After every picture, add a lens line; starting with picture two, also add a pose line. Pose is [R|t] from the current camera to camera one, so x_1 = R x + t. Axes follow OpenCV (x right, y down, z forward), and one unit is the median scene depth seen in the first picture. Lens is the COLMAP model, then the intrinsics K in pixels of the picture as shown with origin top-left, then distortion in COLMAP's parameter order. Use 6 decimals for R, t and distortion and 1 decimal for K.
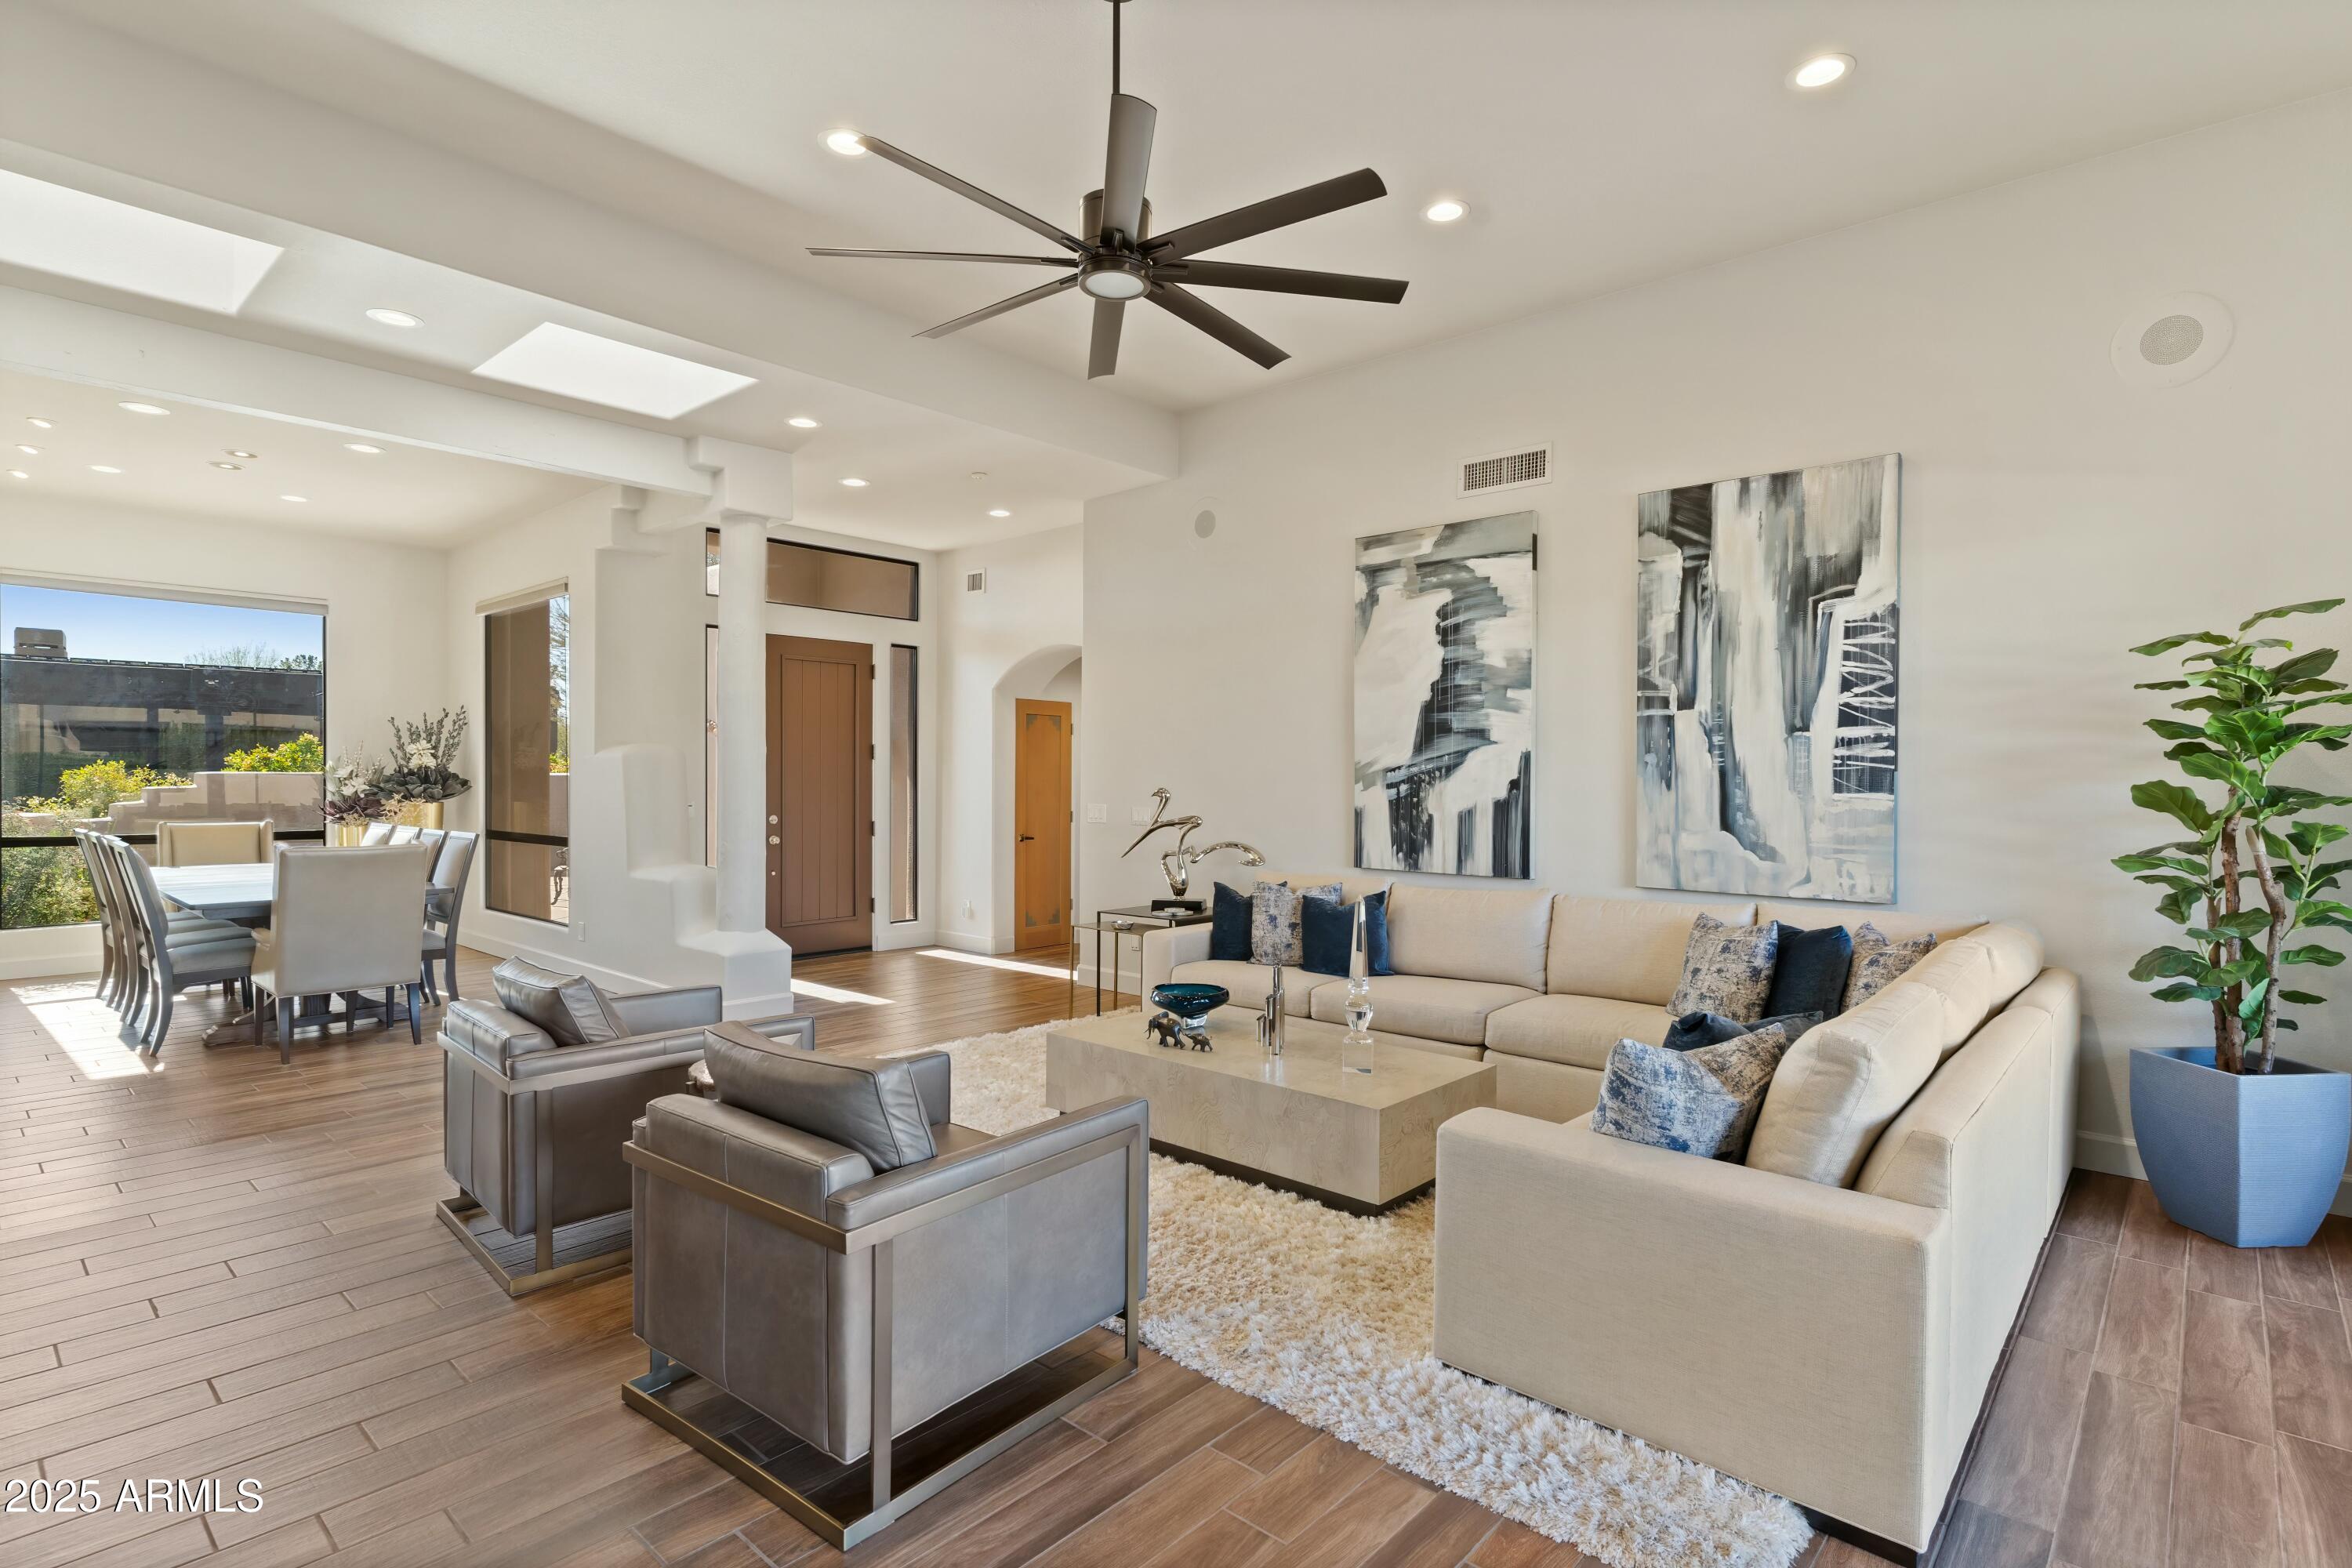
lens RADIAL K [[1133.4, 0, 1176.0], [0, 1133.4, 784.0], [0, 0, 1]] dist [0.000905, 0.000117]
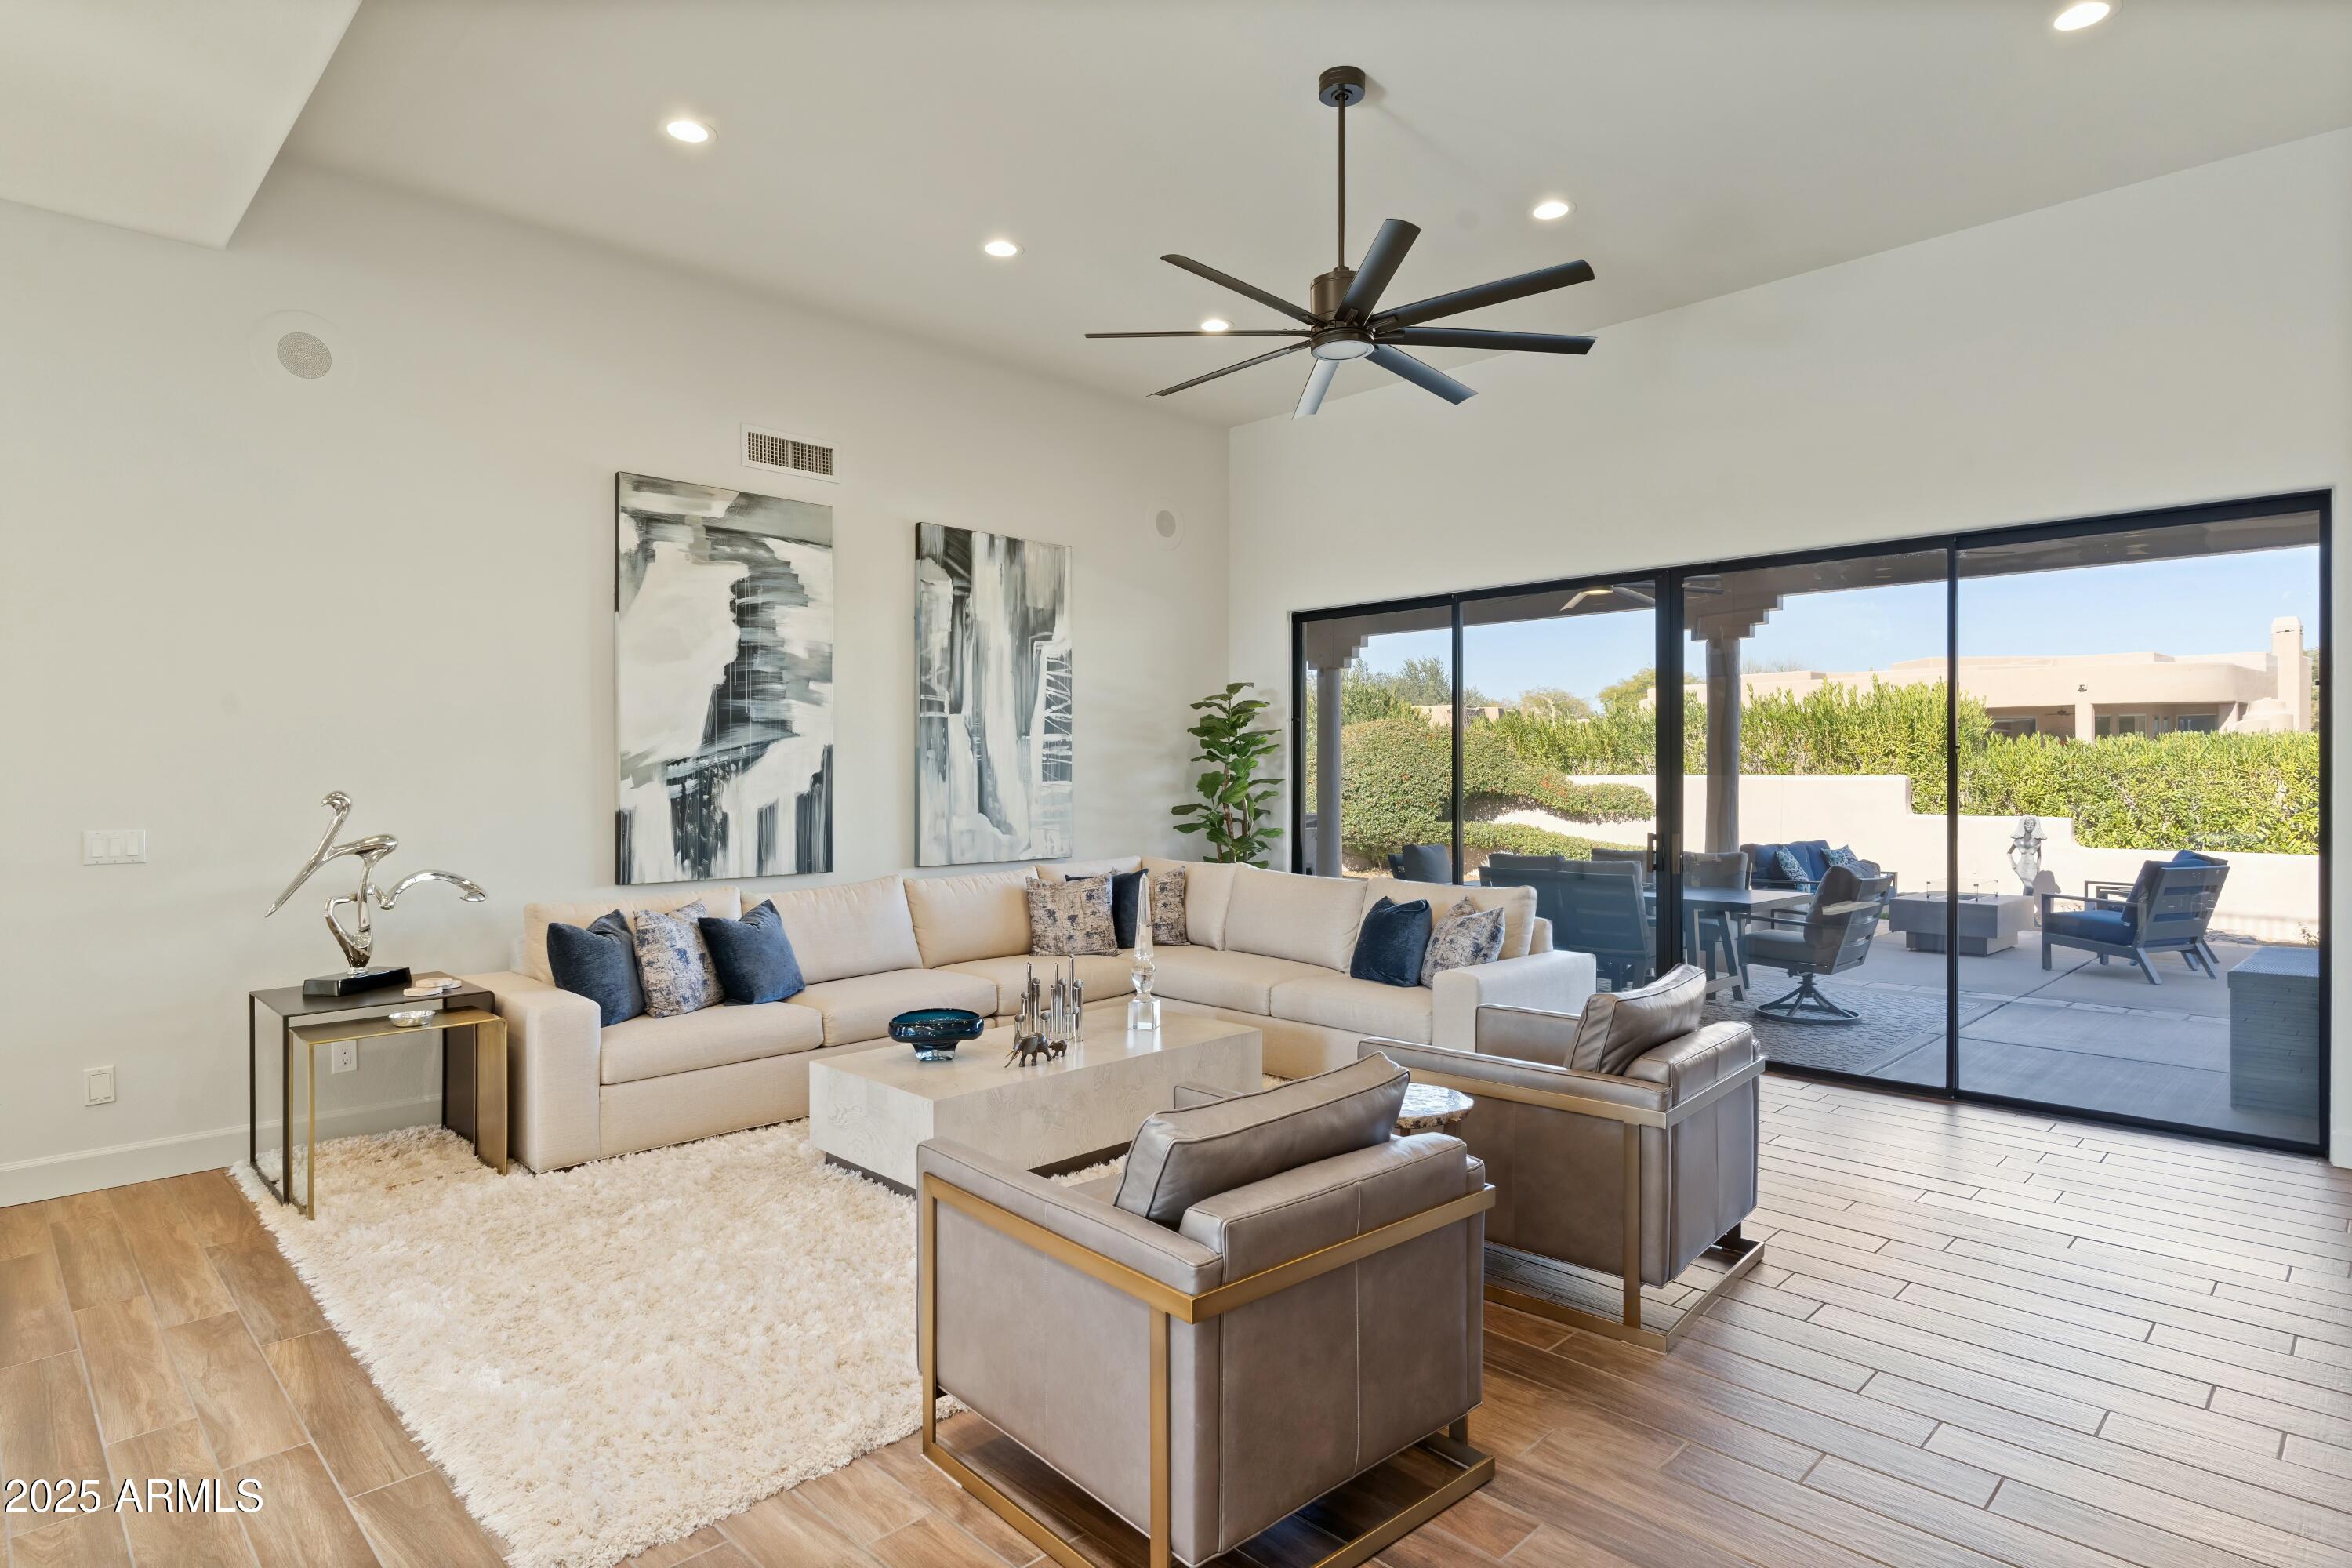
lens RADIAL K [[1257.2, 0, 1163.7], [0, 1257.2, 766.1], [0, 0, 1]] dist [0.000693, 0.000231]
pose [[0.063298, -0.002139, 0.997992, -0.769241], [0.005866, 0.999981, 0.001772, -0.010042], [-0.997977, 0.005742, 0.063309, 0.621249]]
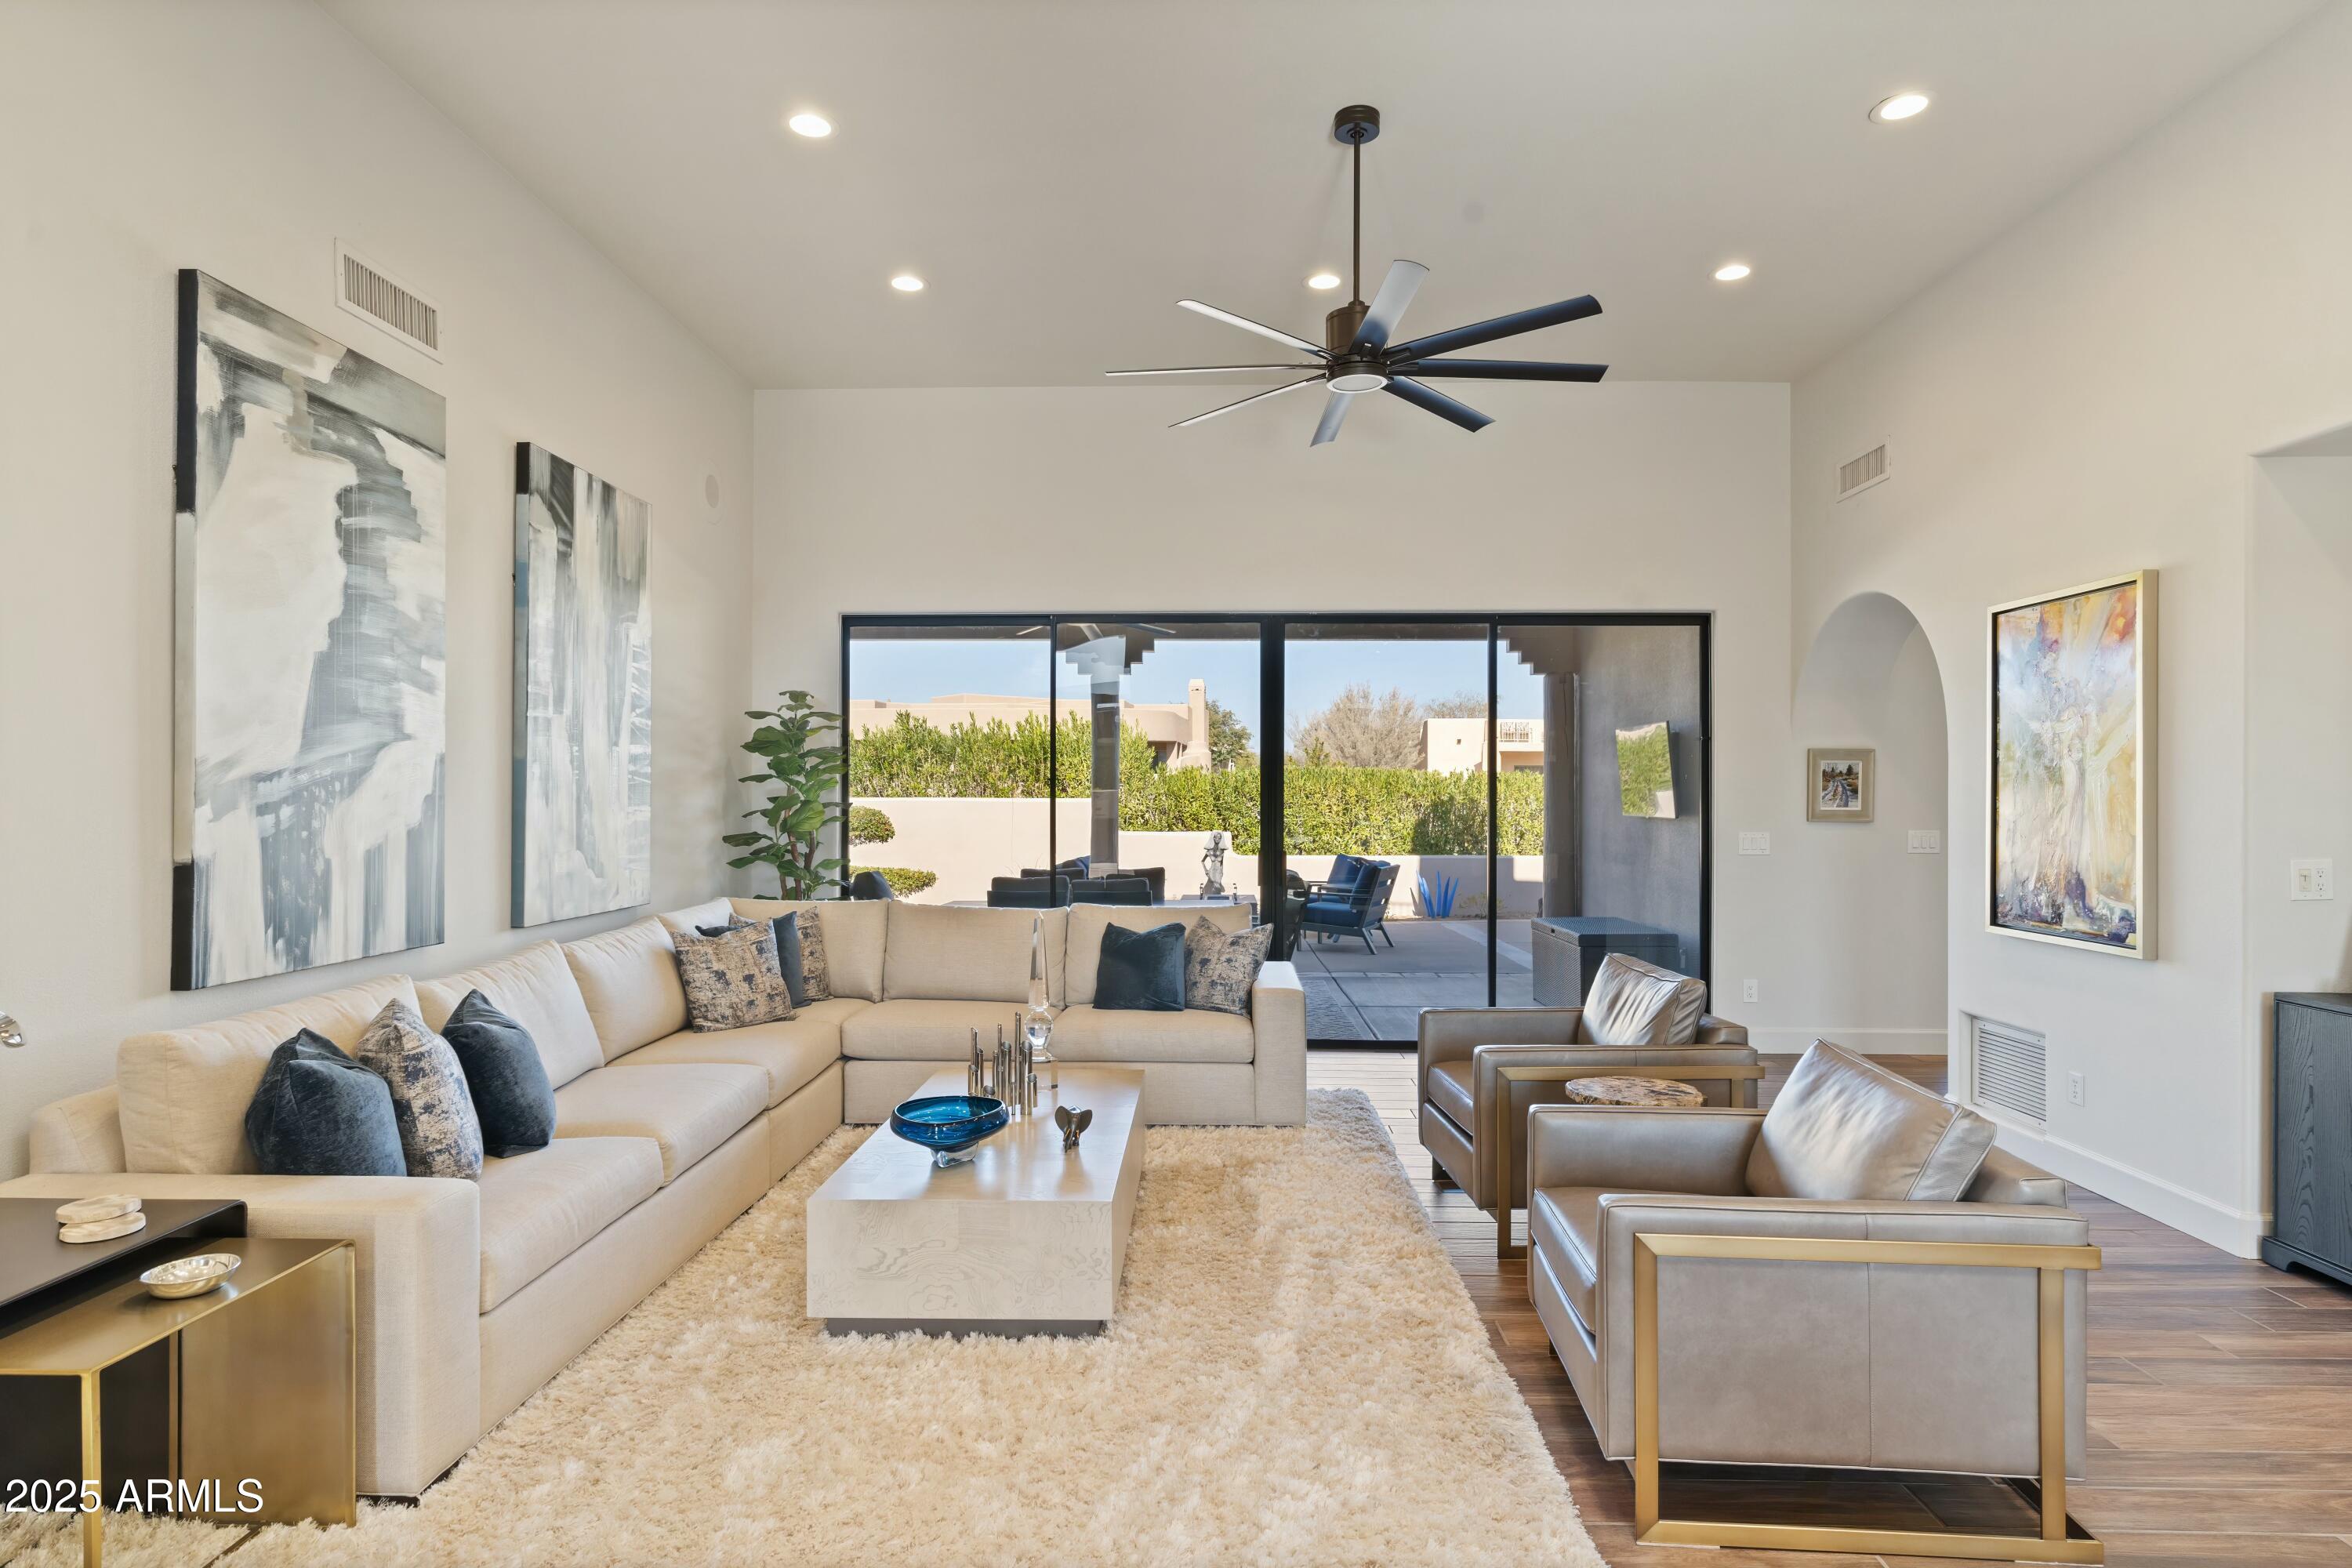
lens RADIAL K [[1287.5, 0, 1176.0], [0, 1287.5, 784.0], [0, 0, 1]] dist [0.002117, 0.000548]
pose [[-0.648454, -0.002516, 0.761250, -0.543250], [-0.003492, 0.999994, 0.000330, -0.012014], [-0.761246, -0.002445, -0.648459, 1.141127]]
